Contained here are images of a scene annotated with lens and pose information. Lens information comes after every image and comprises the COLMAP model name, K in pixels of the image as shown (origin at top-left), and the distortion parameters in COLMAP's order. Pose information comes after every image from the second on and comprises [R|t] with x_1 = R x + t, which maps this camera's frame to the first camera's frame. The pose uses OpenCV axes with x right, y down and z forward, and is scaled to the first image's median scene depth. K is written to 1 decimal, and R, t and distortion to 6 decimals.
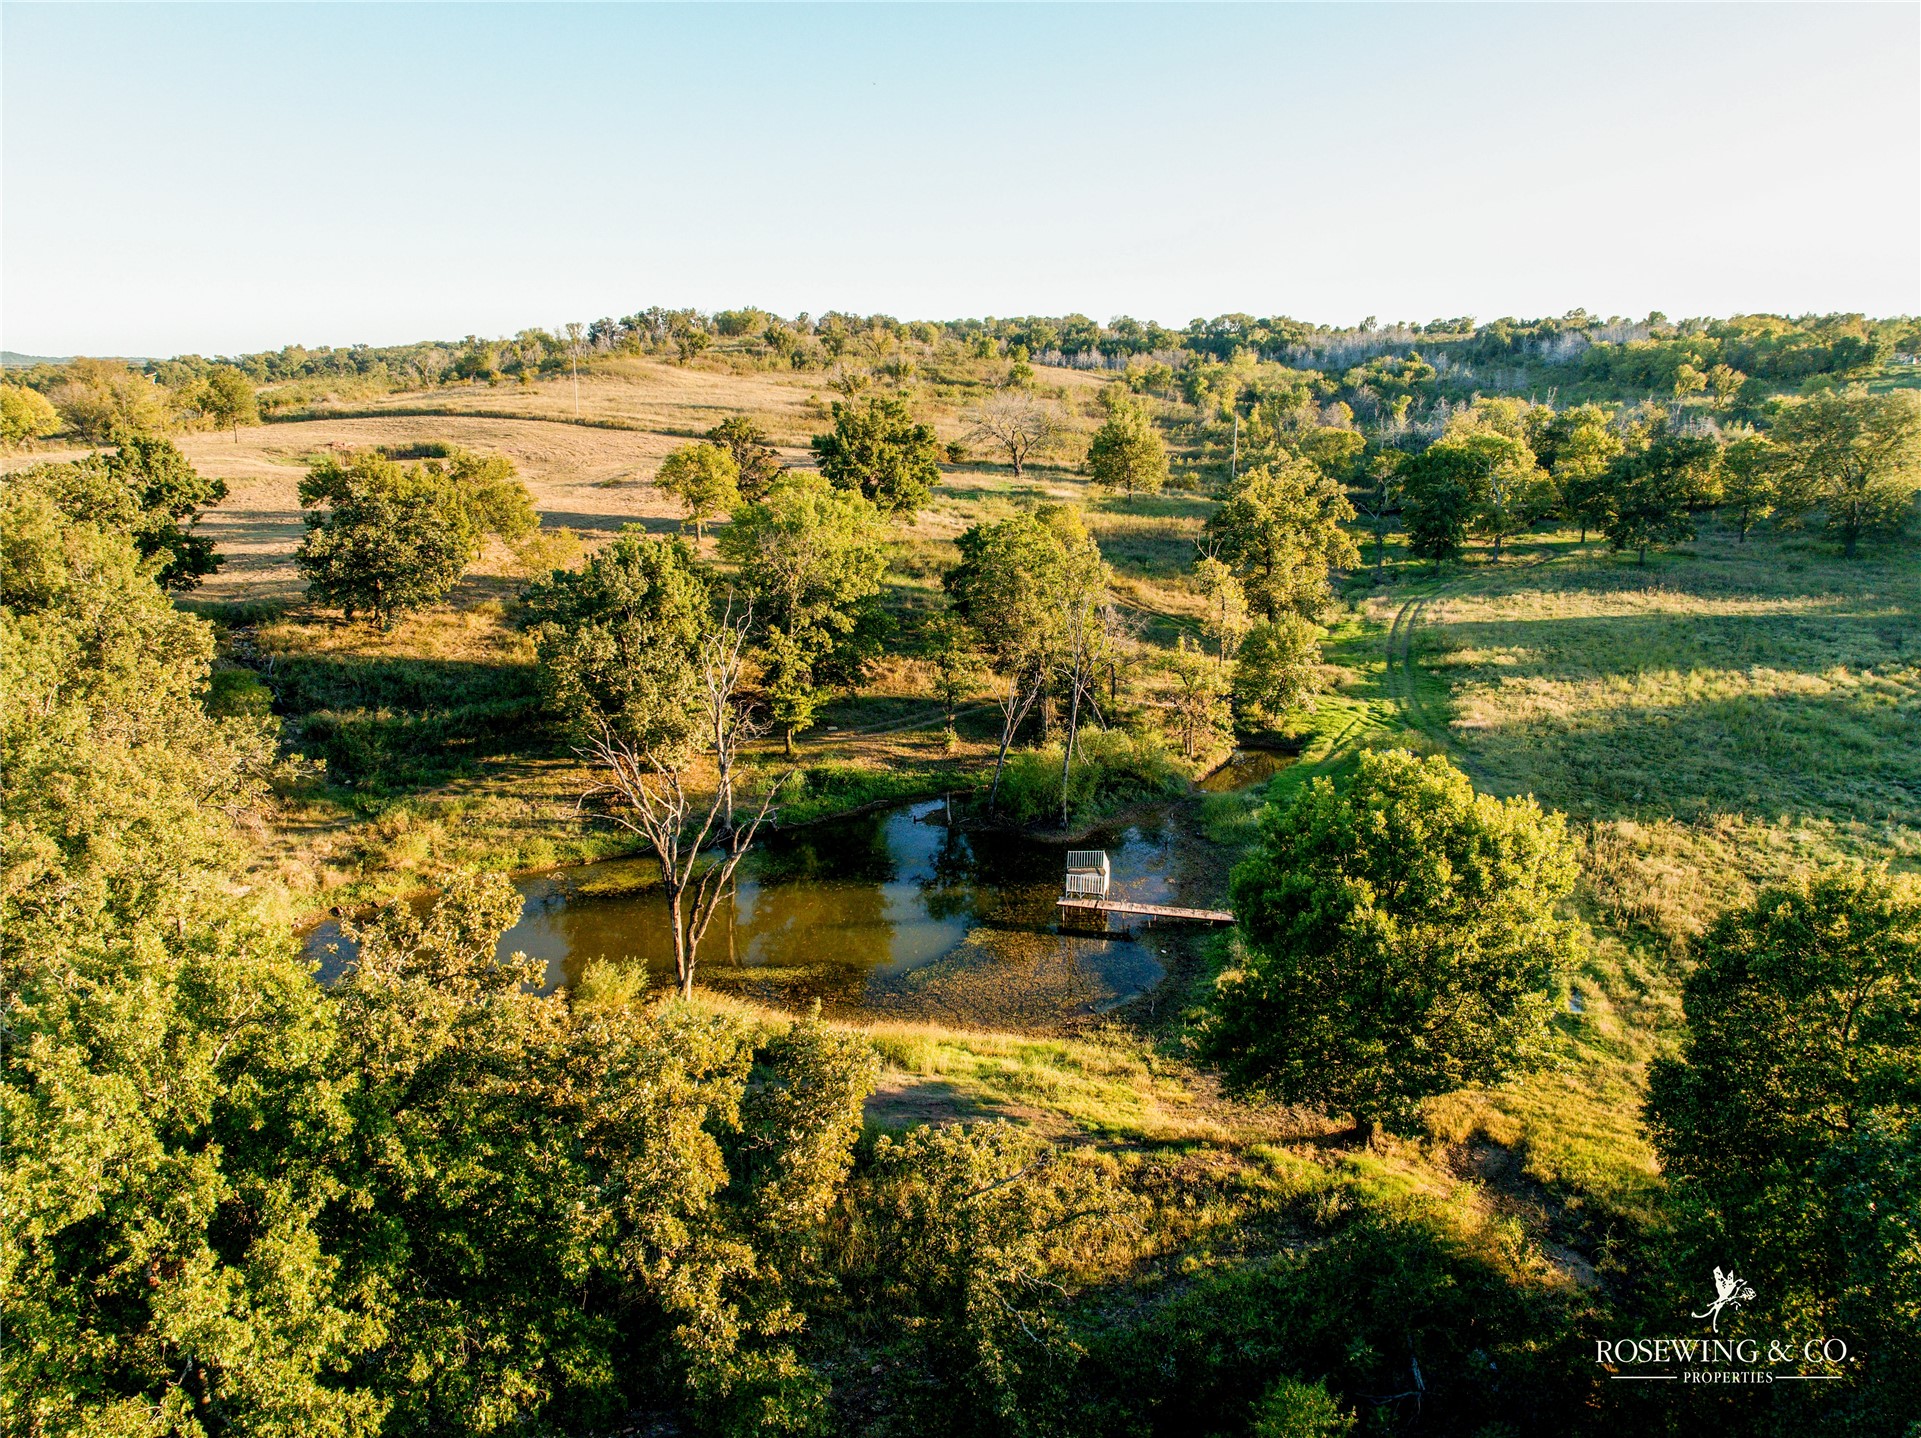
lens RADIAL K [[1346.7, 0, 961.3], [0, 1346.7, 717.2], [0, 0, 1]] dist [-0.044759, -0.001907]
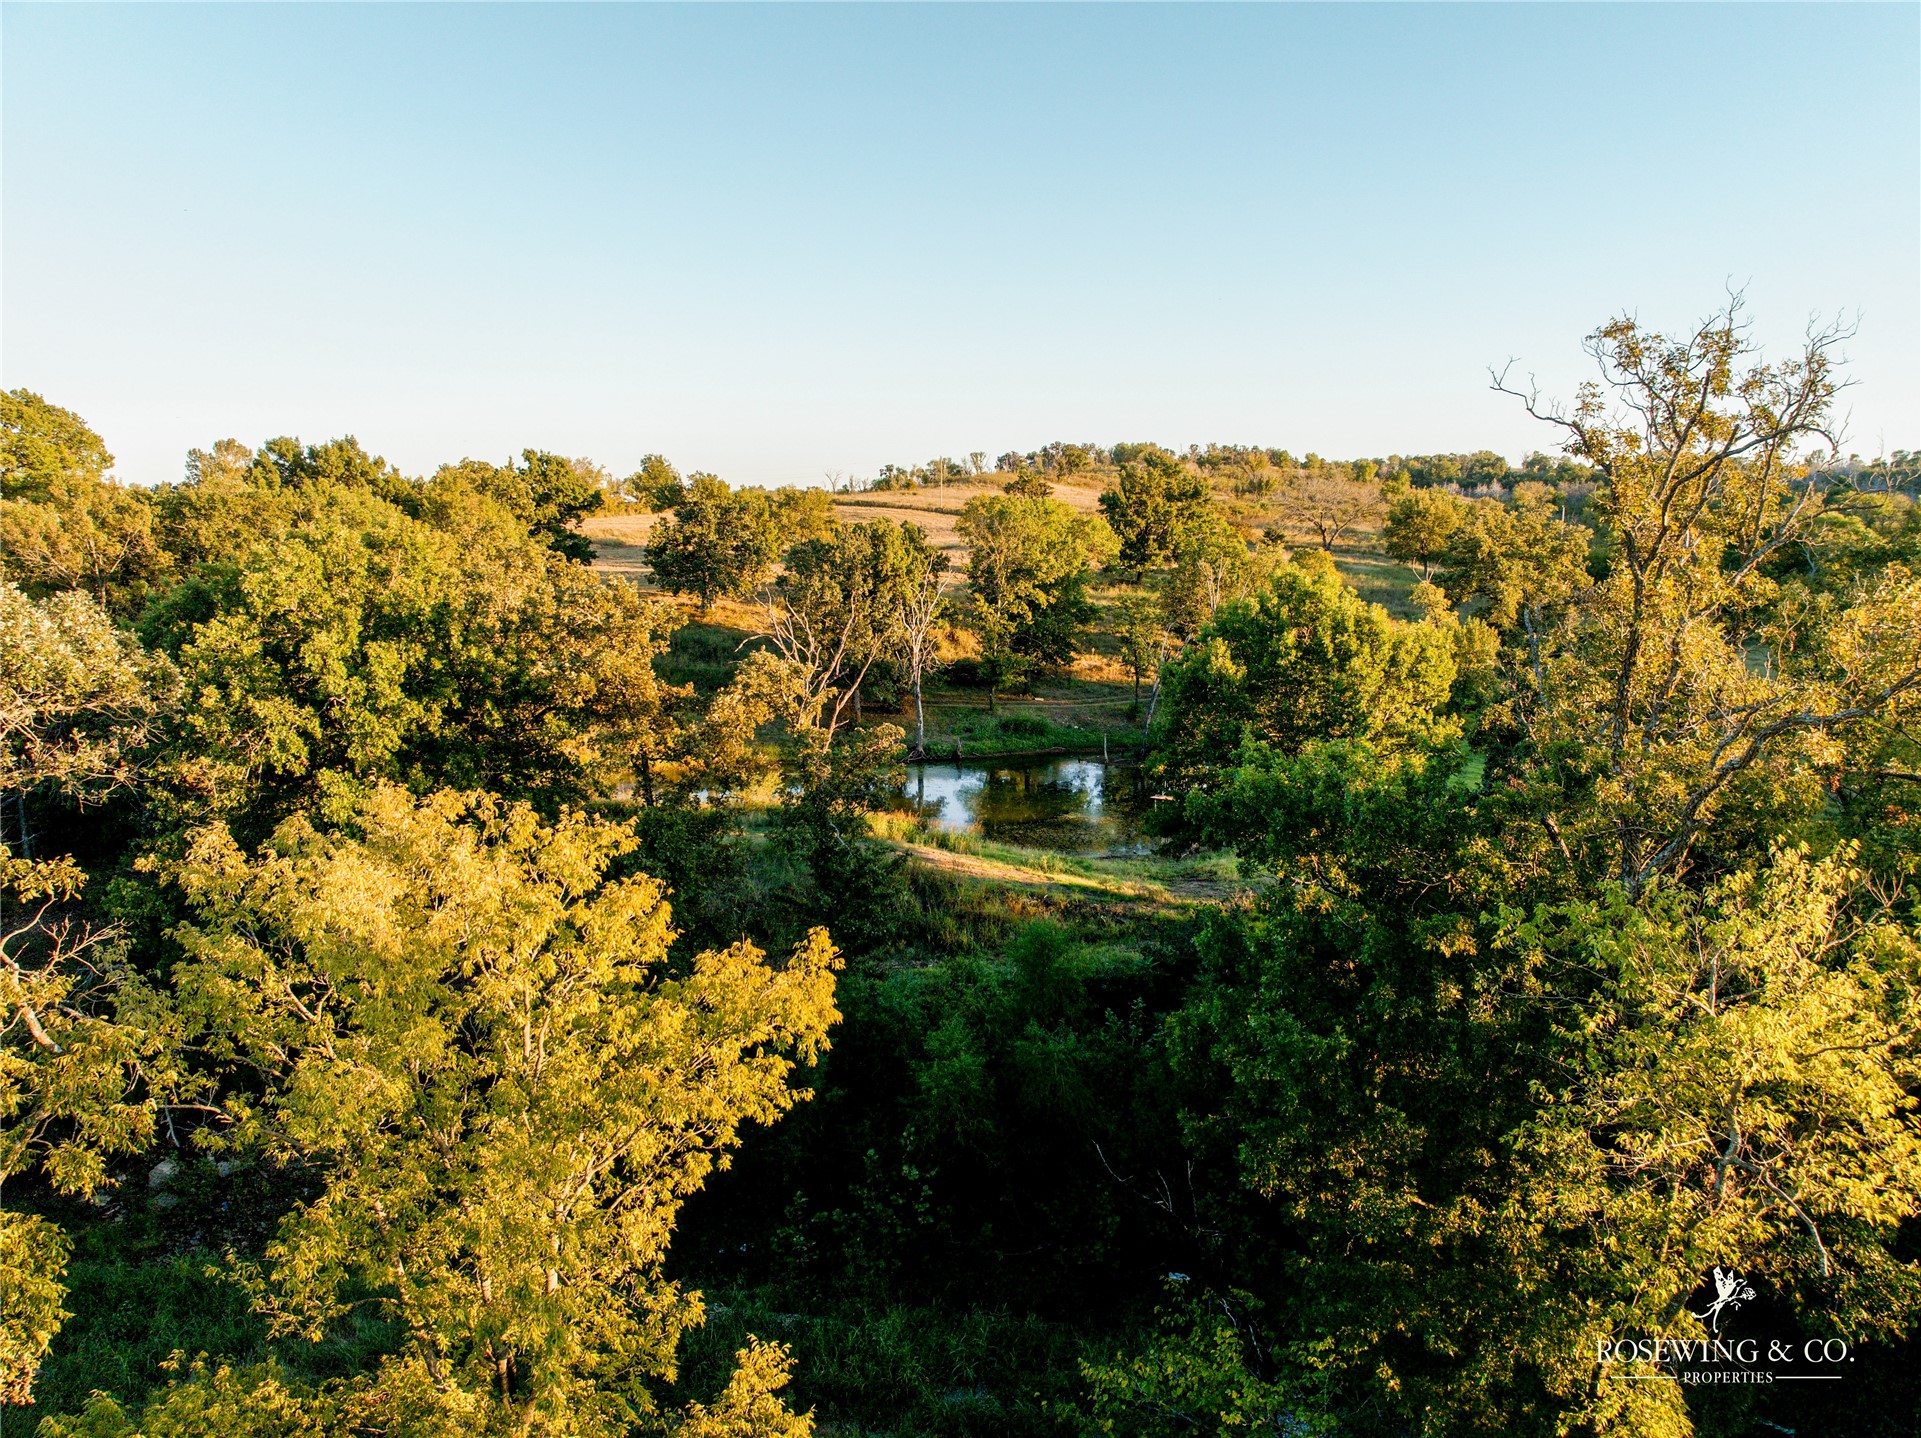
lens RADIAL K [[1346.7, 0, 960.2], [0, 1346.7, 720.6], [0, 0, 1]] dist [-0.044759, -0.001907]
pose [[0.950388, 0.044760, -0.307830, 0.137332], [-0.078819, 0.991950, -0.099110, 0.102579], [0.300916, 0.118456, 0.946265, -0.081843]]
